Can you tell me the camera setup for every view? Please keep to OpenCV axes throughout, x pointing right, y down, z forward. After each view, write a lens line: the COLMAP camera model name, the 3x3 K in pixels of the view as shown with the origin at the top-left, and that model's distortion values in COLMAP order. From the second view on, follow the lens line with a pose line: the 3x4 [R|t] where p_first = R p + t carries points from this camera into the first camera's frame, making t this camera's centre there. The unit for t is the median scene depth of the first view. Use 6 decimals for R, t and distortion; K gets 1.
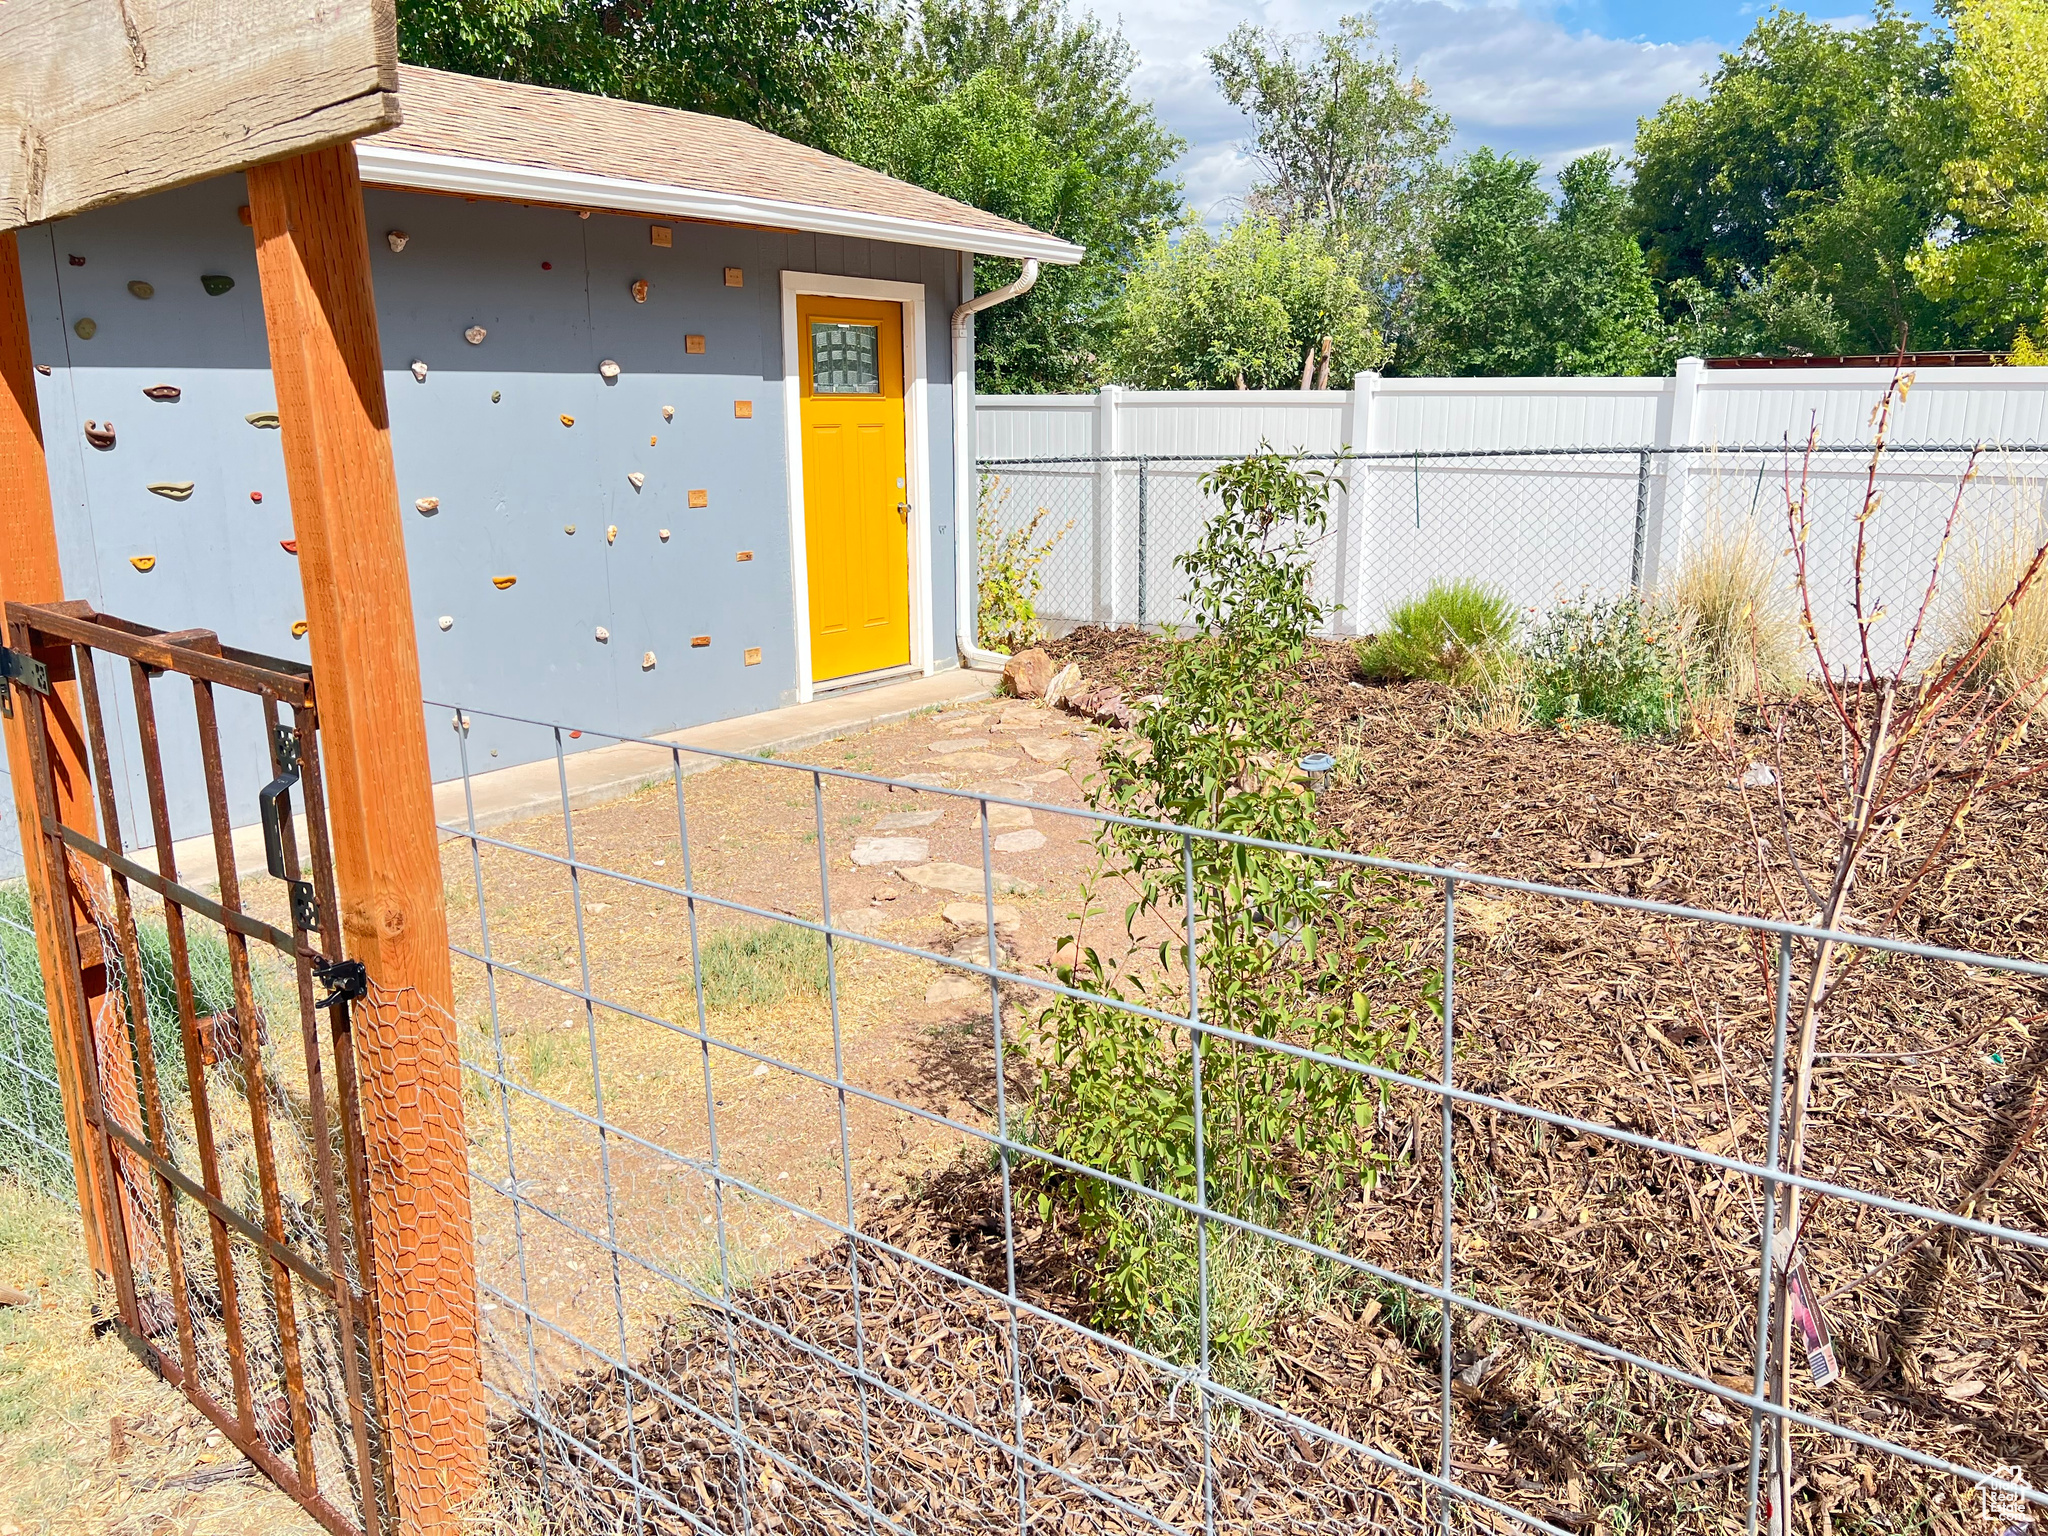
lens RADIAL K [[1600.0, 0, 1011.8], [0, 1600.0, 770.3], [0, 0, 1]] dist [0.095046, -0.099018]
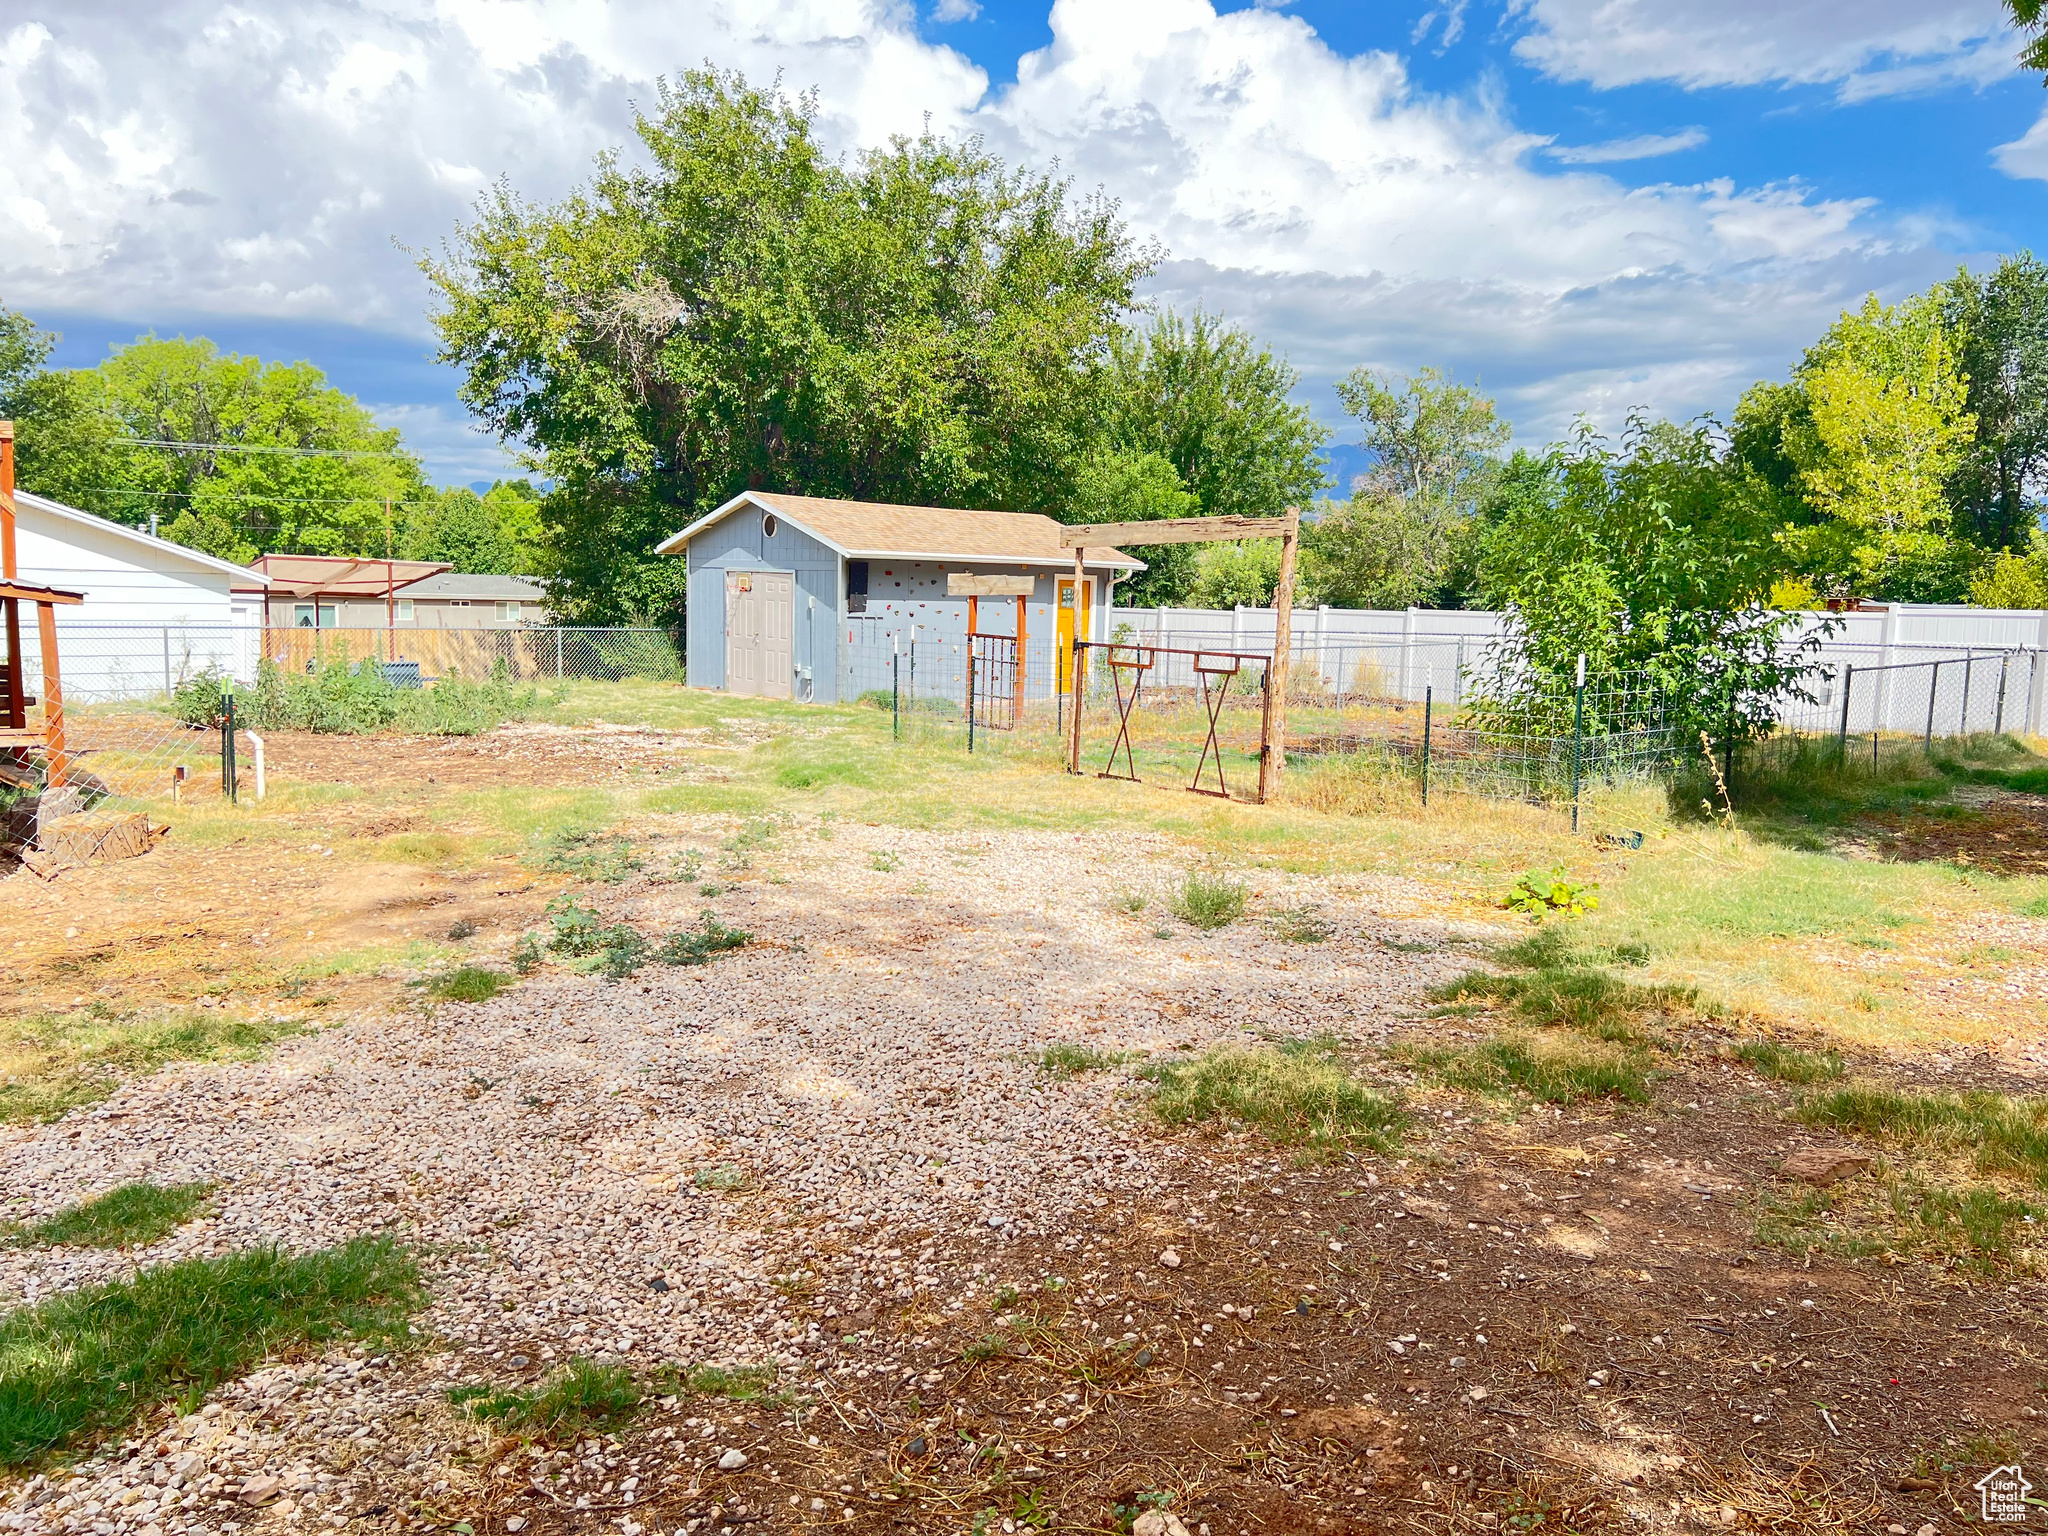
lens RADIAL K [[1600.0, 0, 1011.8], [0, 1600.0, 770.3], [0, 0, 1]] dist [0.095046, -0.099018]
pose [[0.988084, 0.043880, -0.147526, 0.130680], [-0.060813, 0.991812, -0.112301, 0.223921], [0.141391, 0.119935, 0.982662, -1.043787]]
